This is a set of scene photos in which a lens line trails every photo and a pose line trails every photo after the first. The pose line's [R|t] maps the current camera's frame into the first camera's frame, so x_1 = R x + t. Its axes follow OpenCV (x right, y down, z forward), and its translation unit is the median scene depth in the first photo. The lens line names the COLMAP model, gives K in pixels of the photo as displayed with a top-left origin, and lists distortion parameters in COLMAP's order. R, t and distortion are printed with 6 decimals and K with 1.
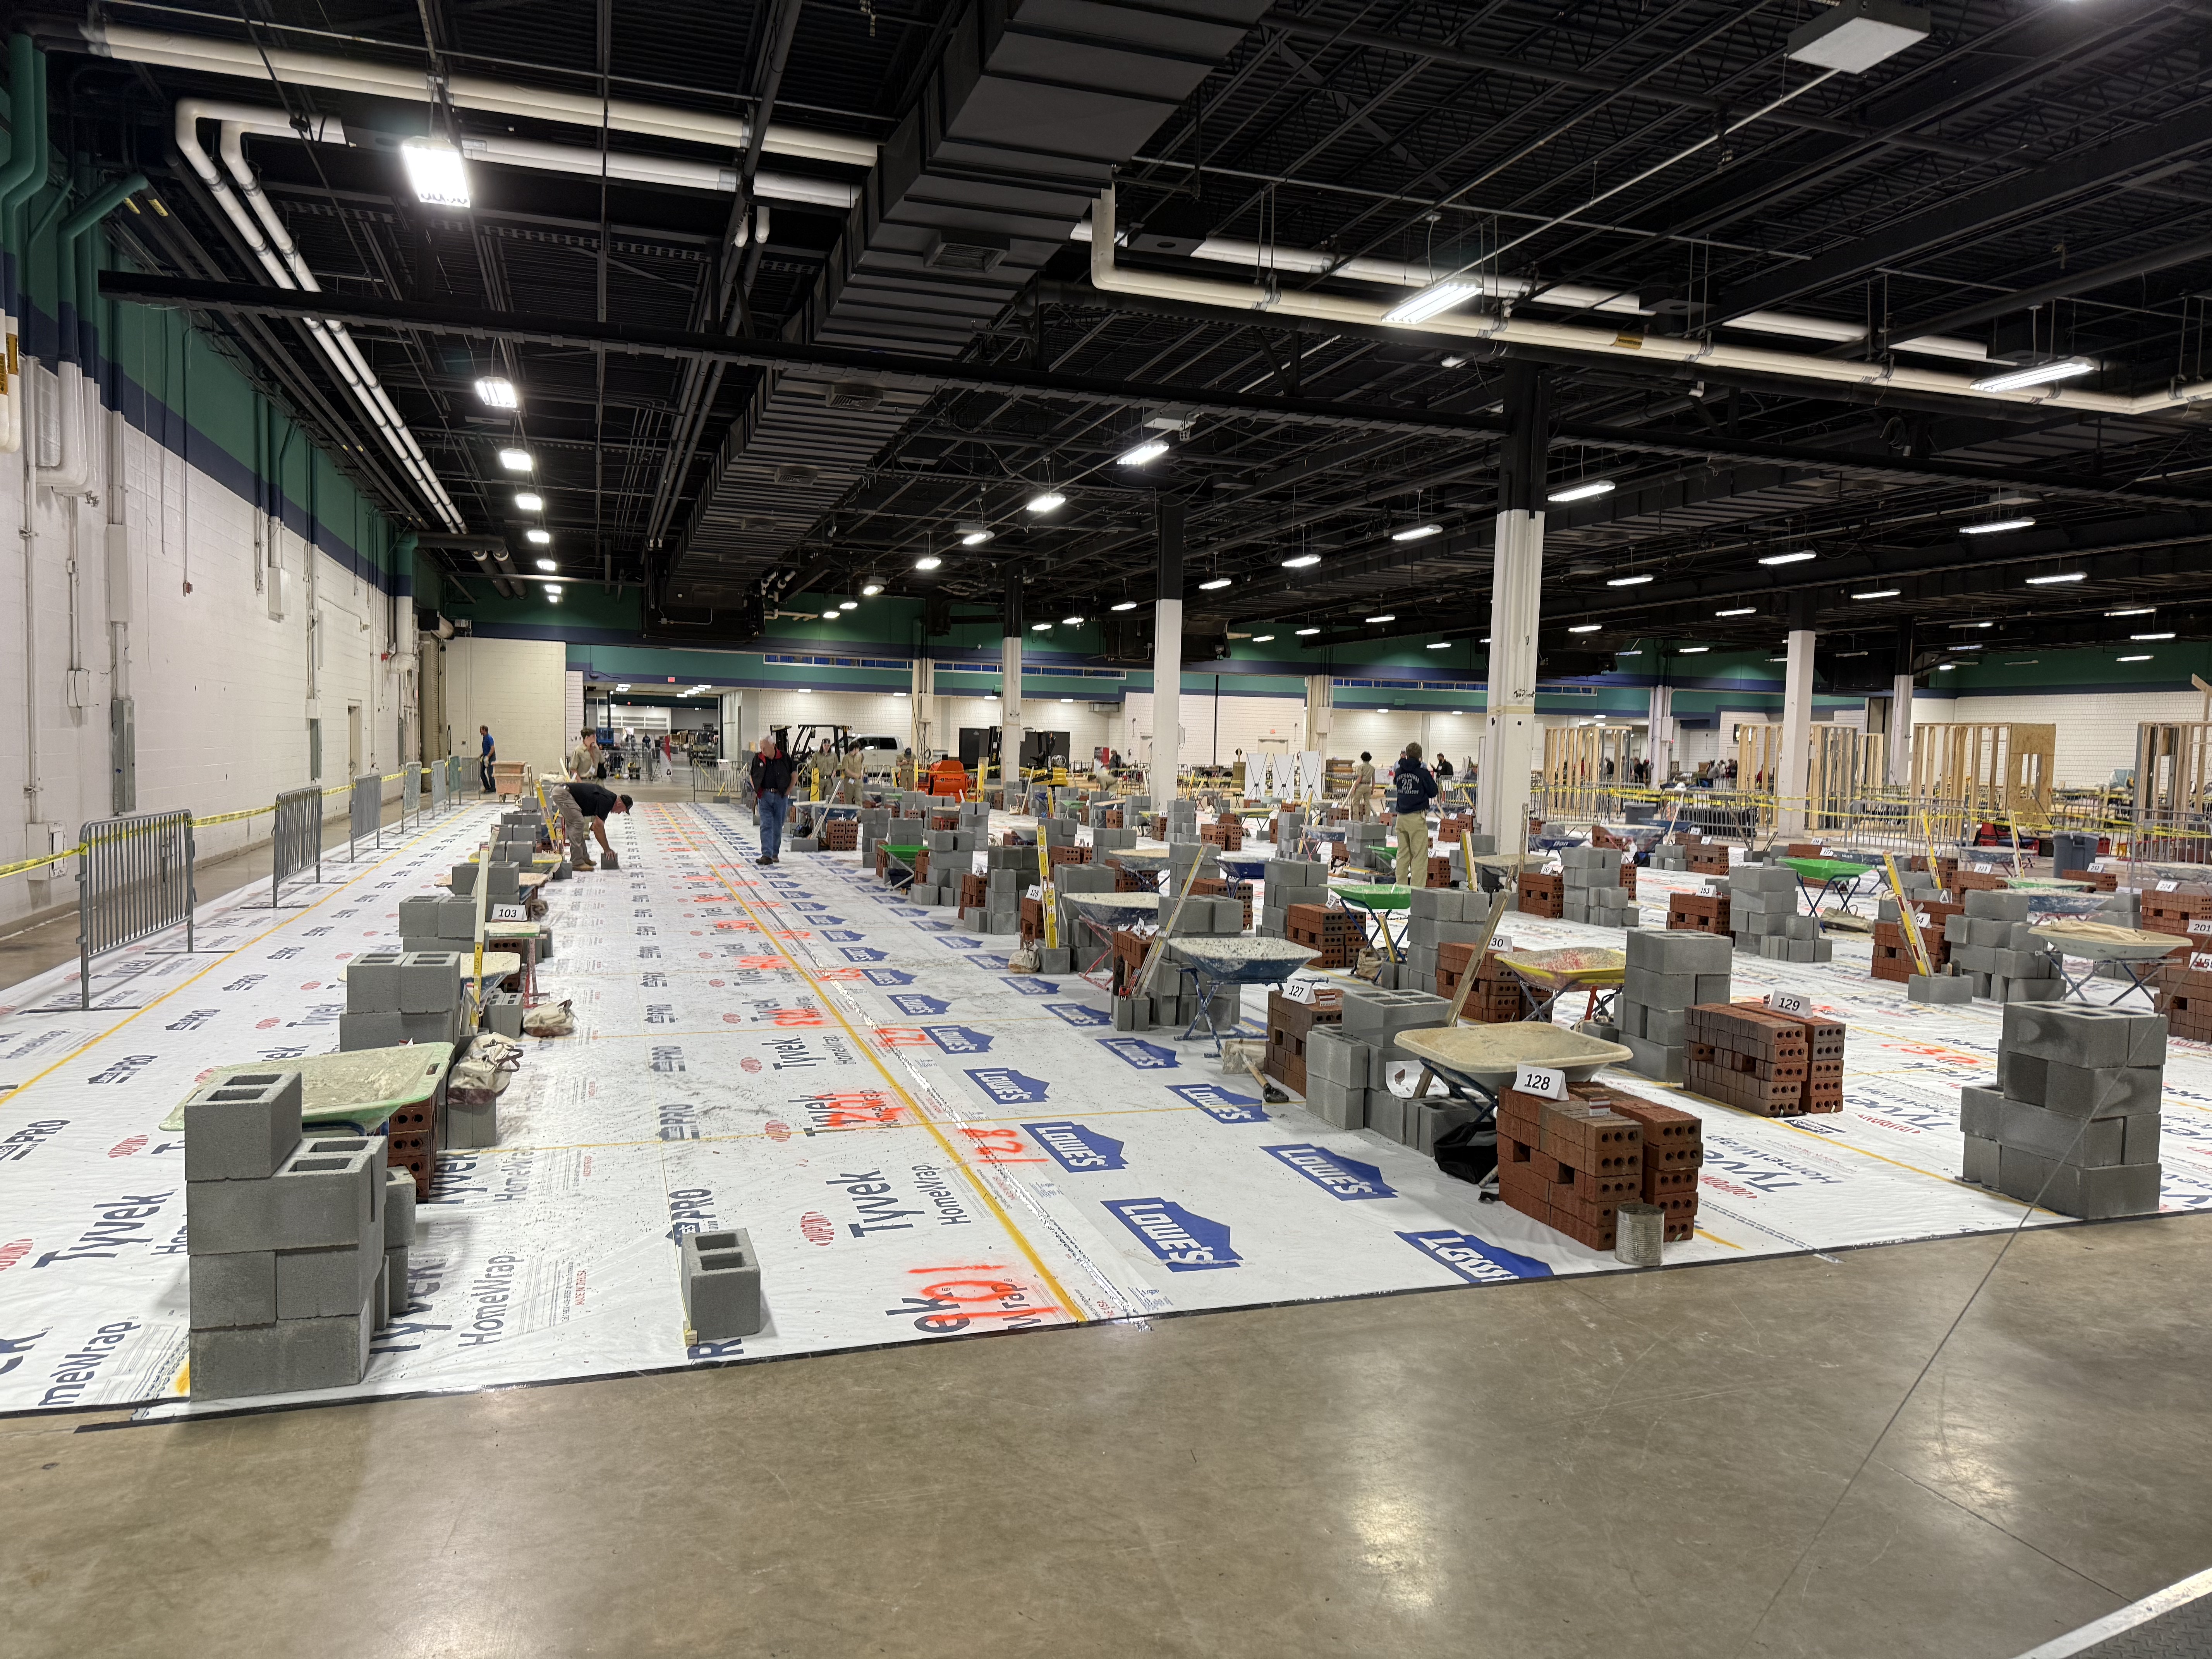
lens RADIAL K [[1553.3, 0, 1124.9], [0, 1553.3, 848.7], [0, 0, 1]] dist [0.077004, -0.093300]
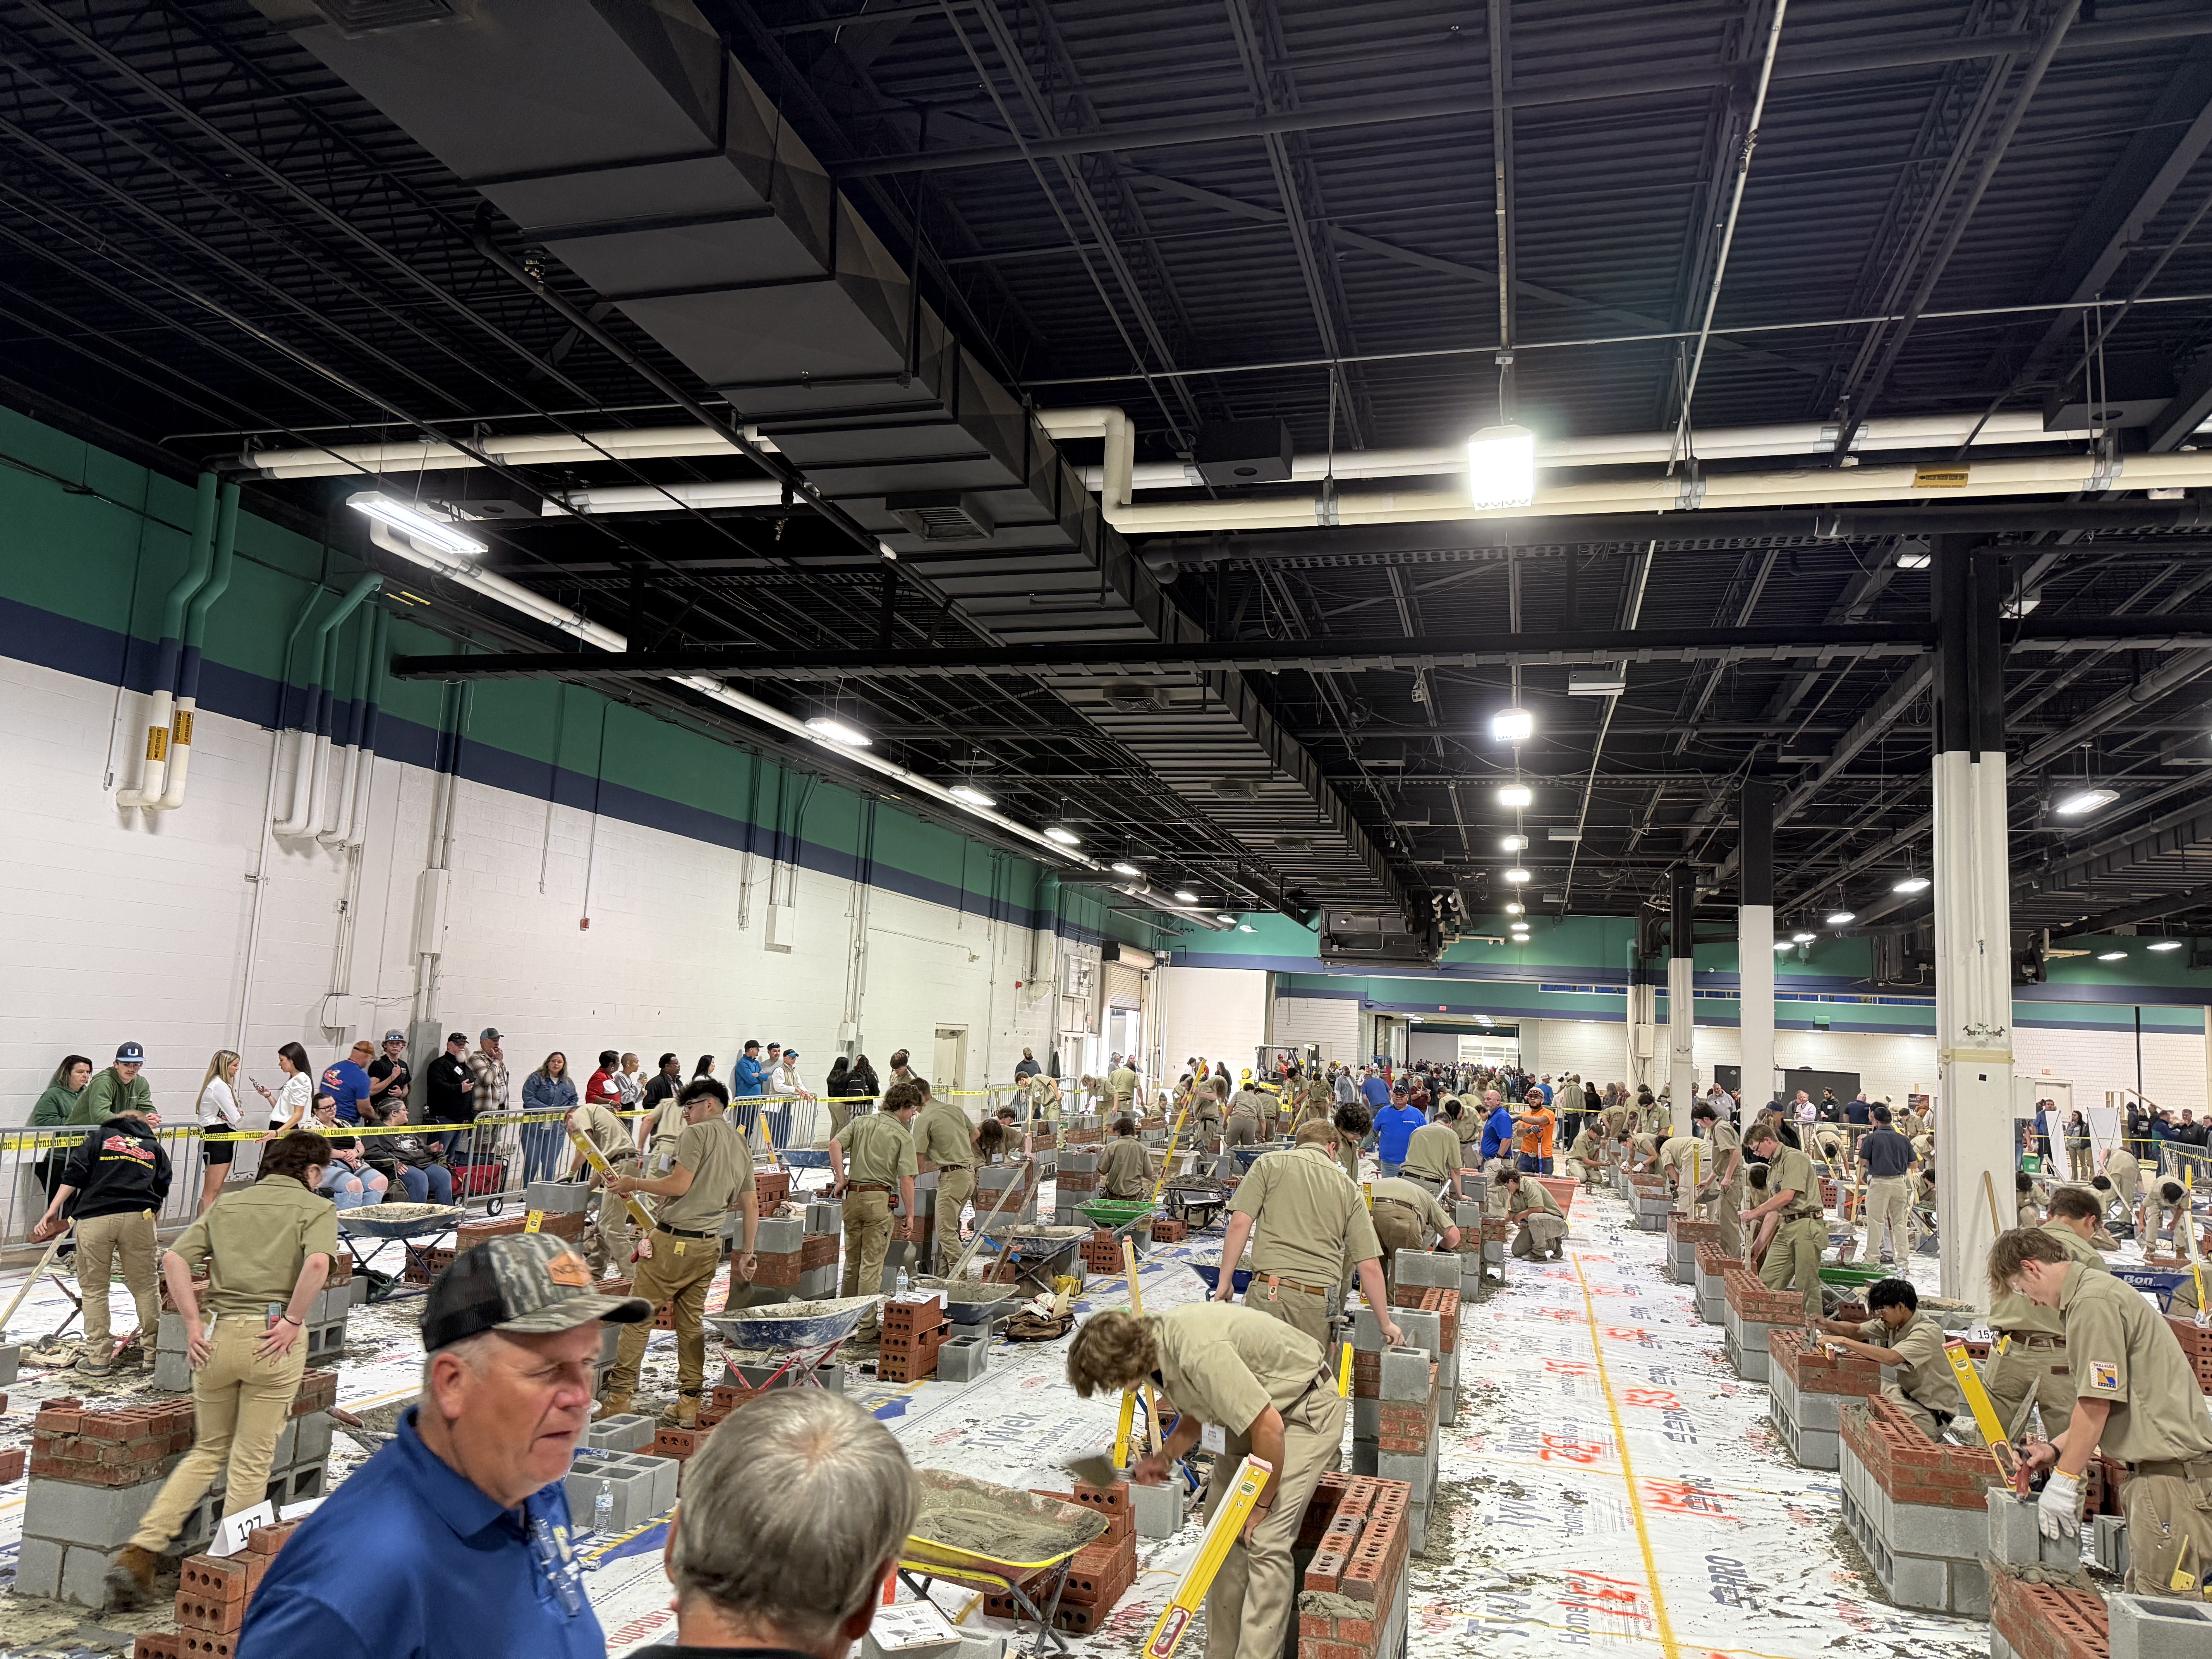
lens RADIAL K [[1553.3, 0, 1102.3], [0, 1553.3, 868.2], [0, 0, 1]] dist [0.077004, -0.093300]
pose [[0.829543, -0.046284, -0.556522, 0.441805], [-0.063638, 0.982233, -0.176546, -0.039288], [0.554805, 0.181868, 0.811859, 0.373401]]
